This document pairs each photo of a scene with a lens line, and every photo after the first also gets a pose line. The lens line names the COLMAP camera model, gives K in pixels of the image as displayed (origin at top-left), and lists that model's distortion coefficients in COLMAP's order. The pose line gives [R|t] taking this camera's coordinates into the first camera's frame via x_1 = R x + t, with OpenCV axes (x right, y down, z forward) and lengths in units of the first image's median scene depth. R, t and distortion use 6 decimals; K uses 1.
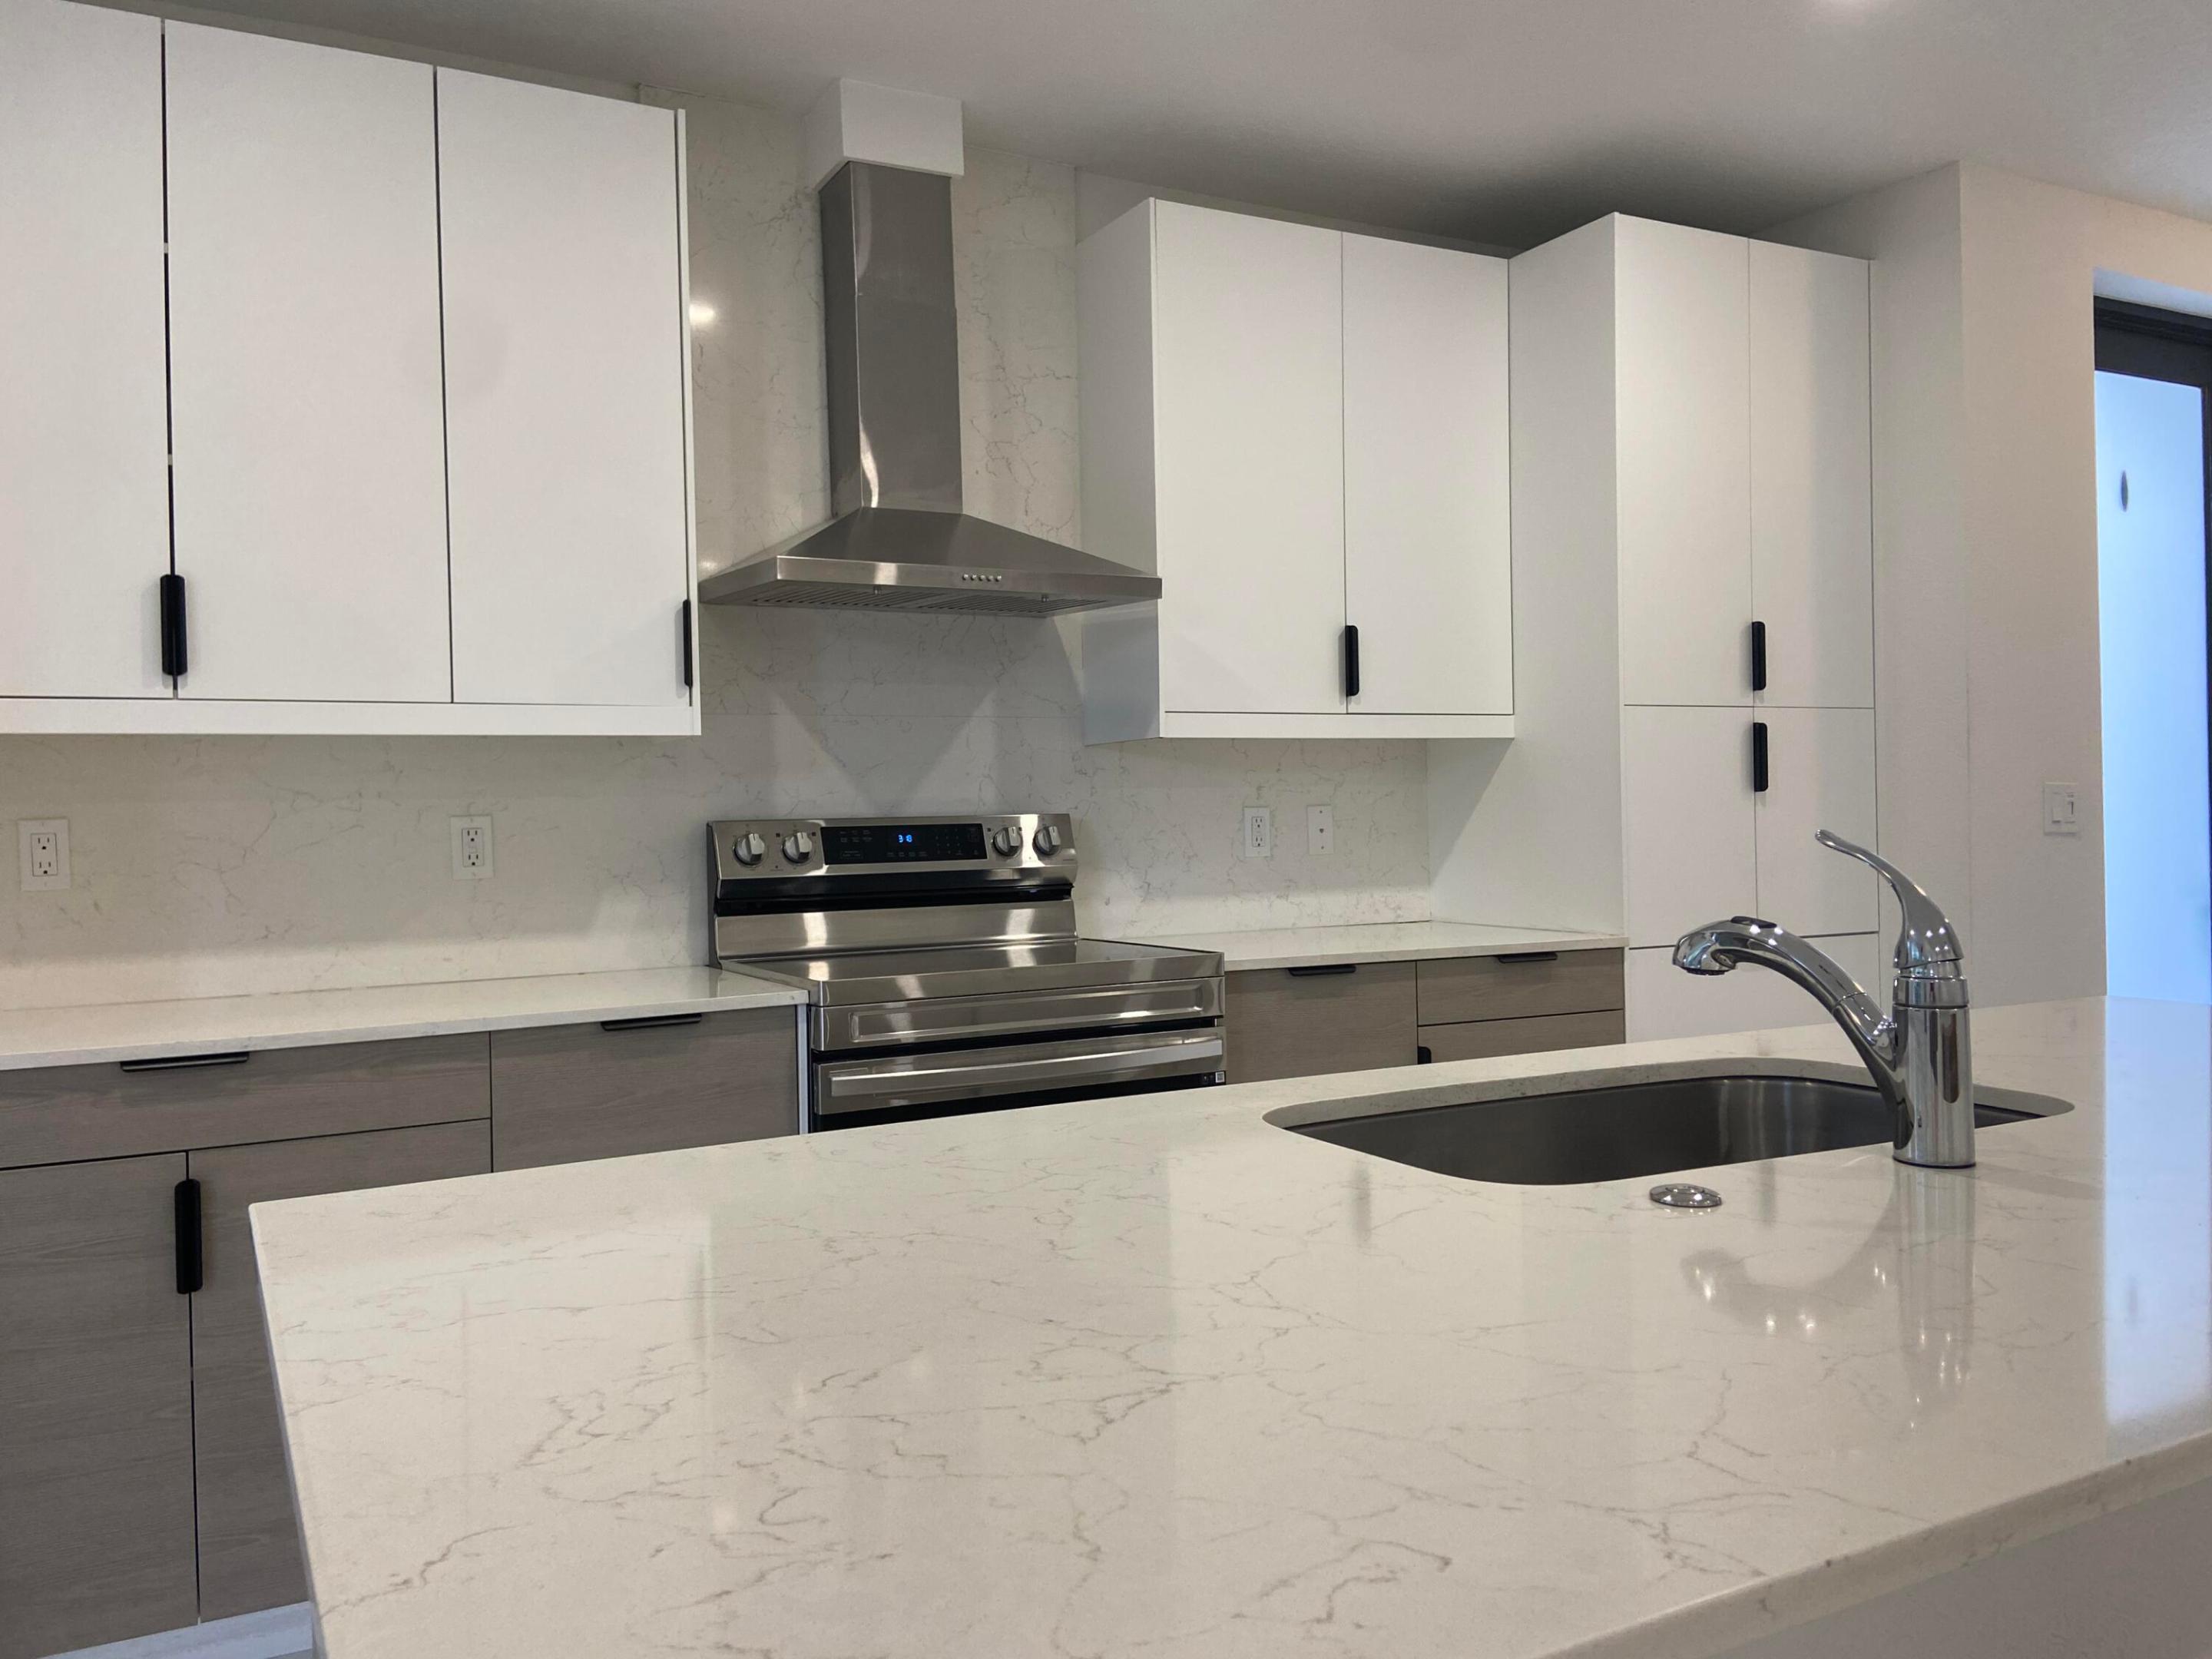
lens RADIAL K [[1665.5, 0, 1097.3], [0, 1665.5, 819.7], [0, 0, 1]] dist [0.126535, -0.165856]
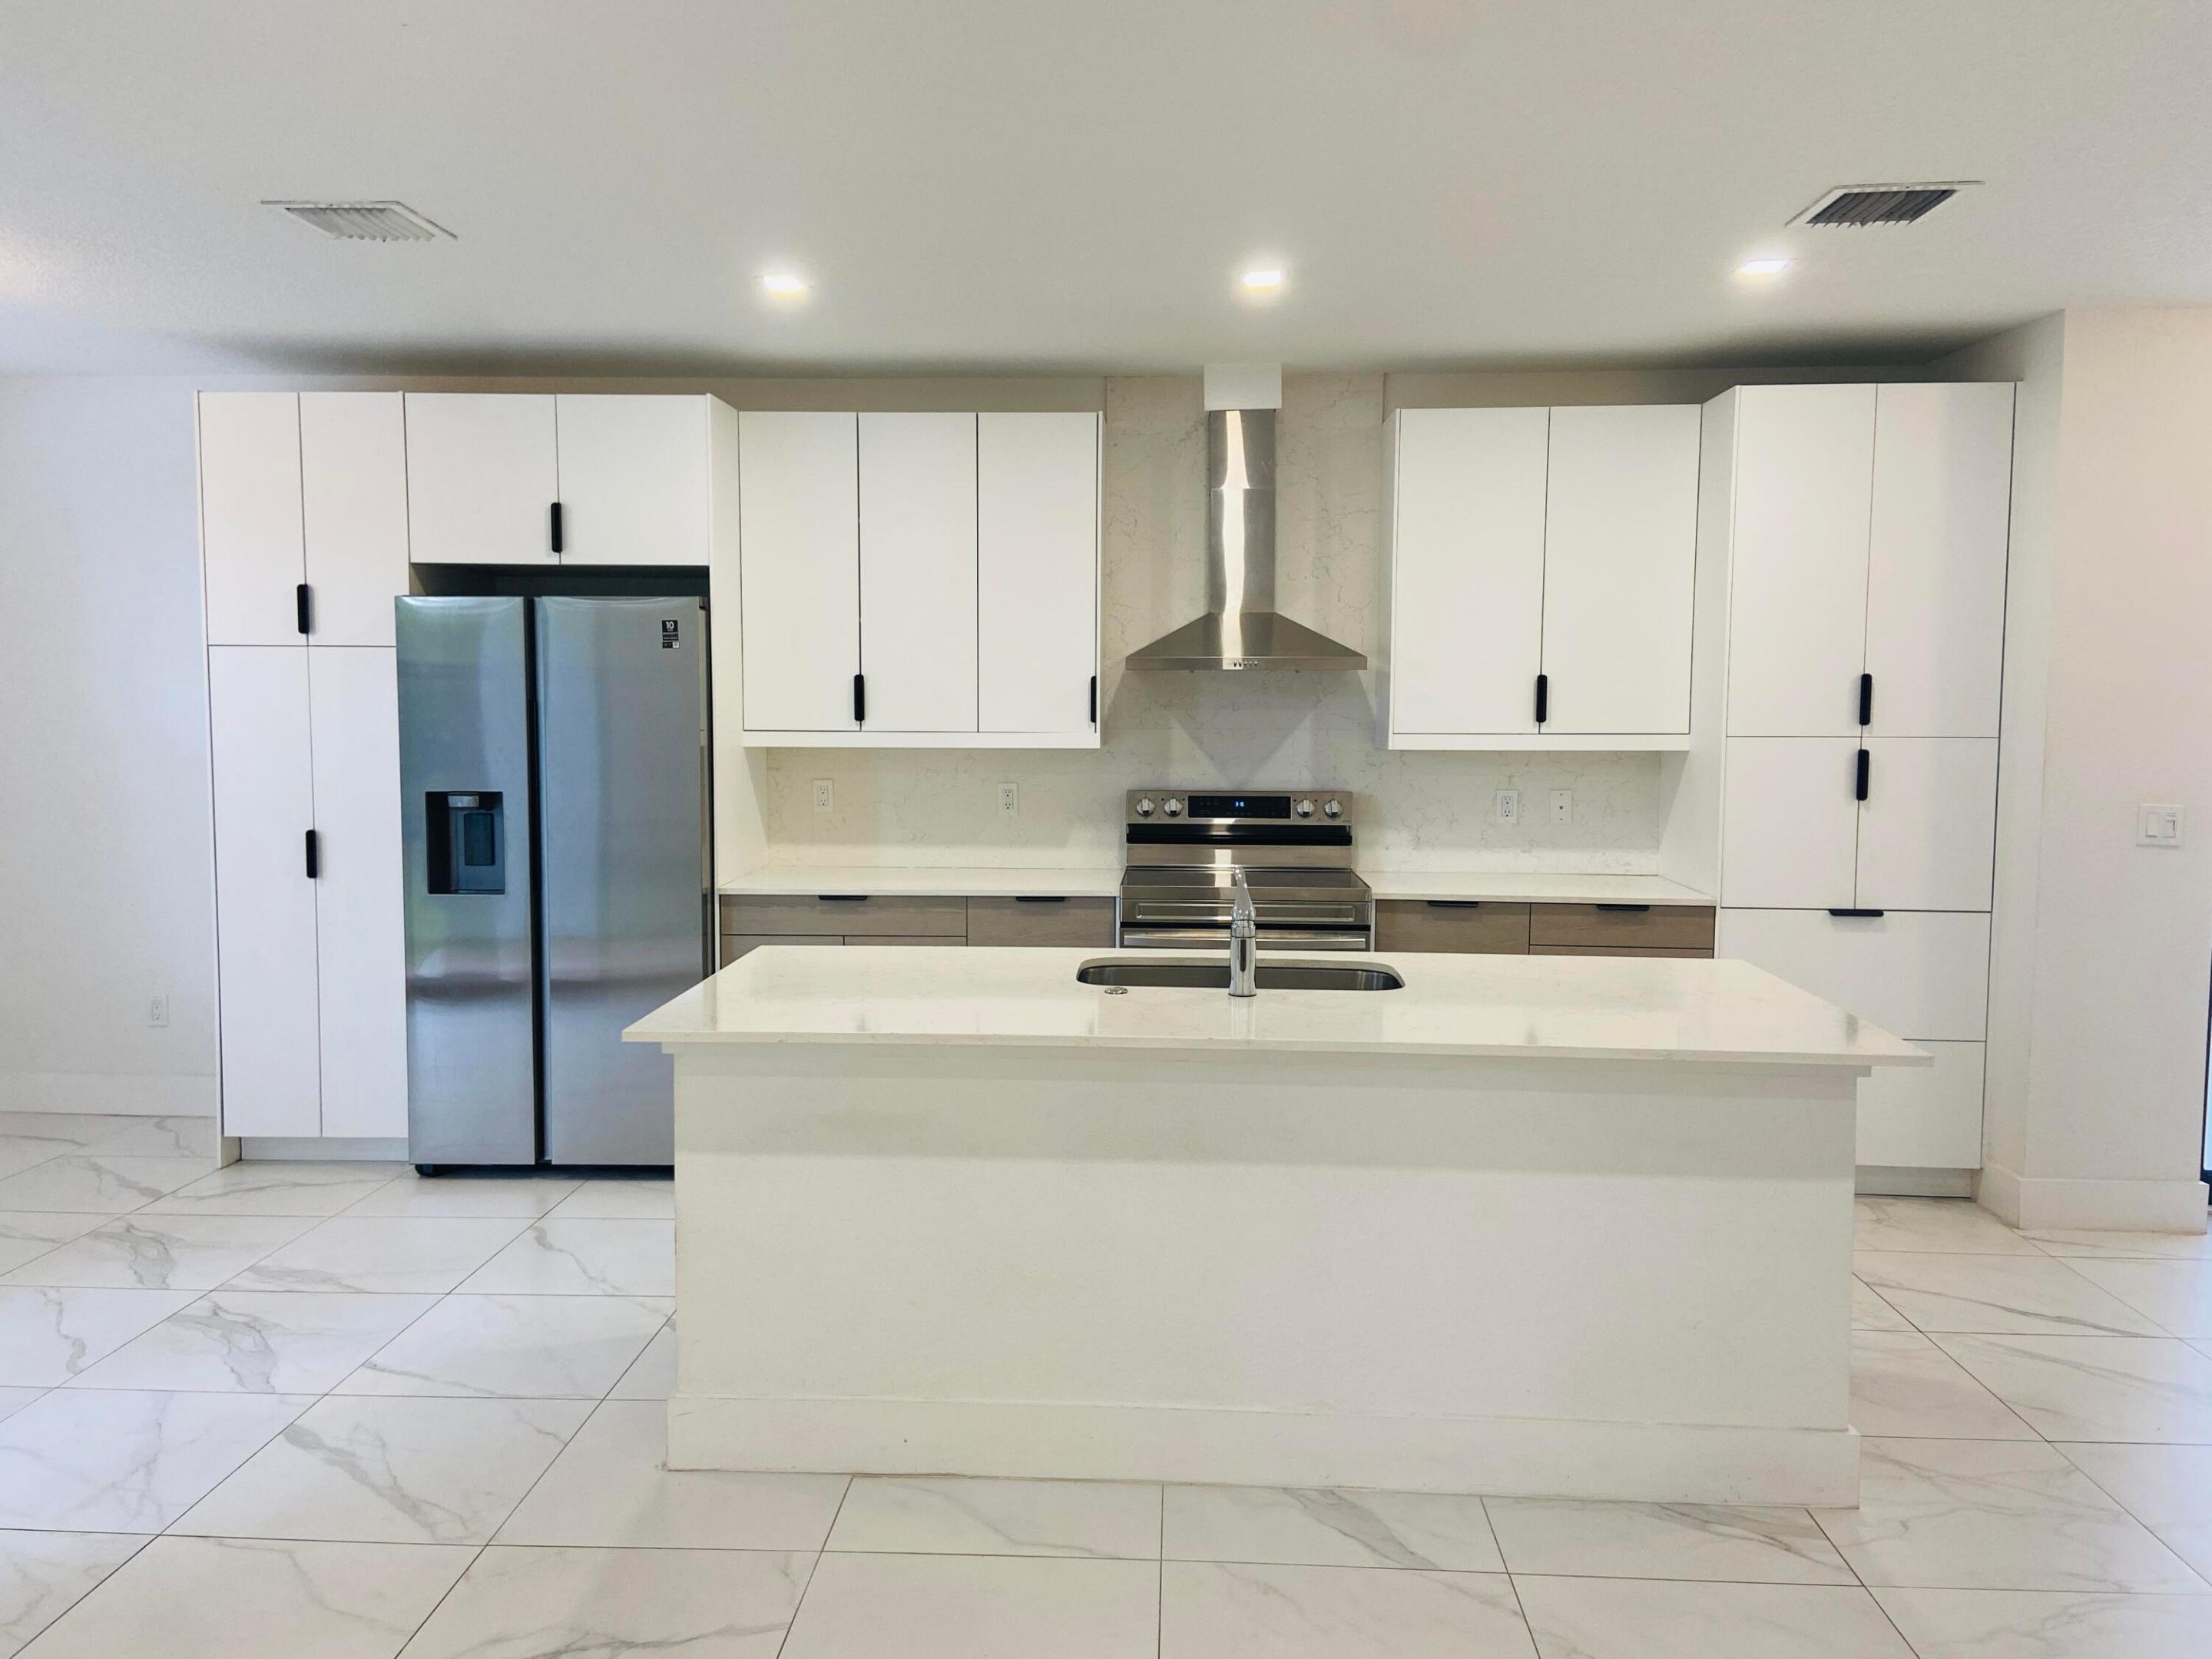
lens RADIAL K [[1665.5, 0, 1097.3], [0, 1665.5, 819.7], [0, 0, 1]] dist [0.126535, -0.165856]
pose [[0.856811, 0.063616, -0.511691, 0.620028], [-0.024261, 0.996235, 0.083233, -0.108864], [0.515059, -0.058900, 0.855129, -0.512408]]
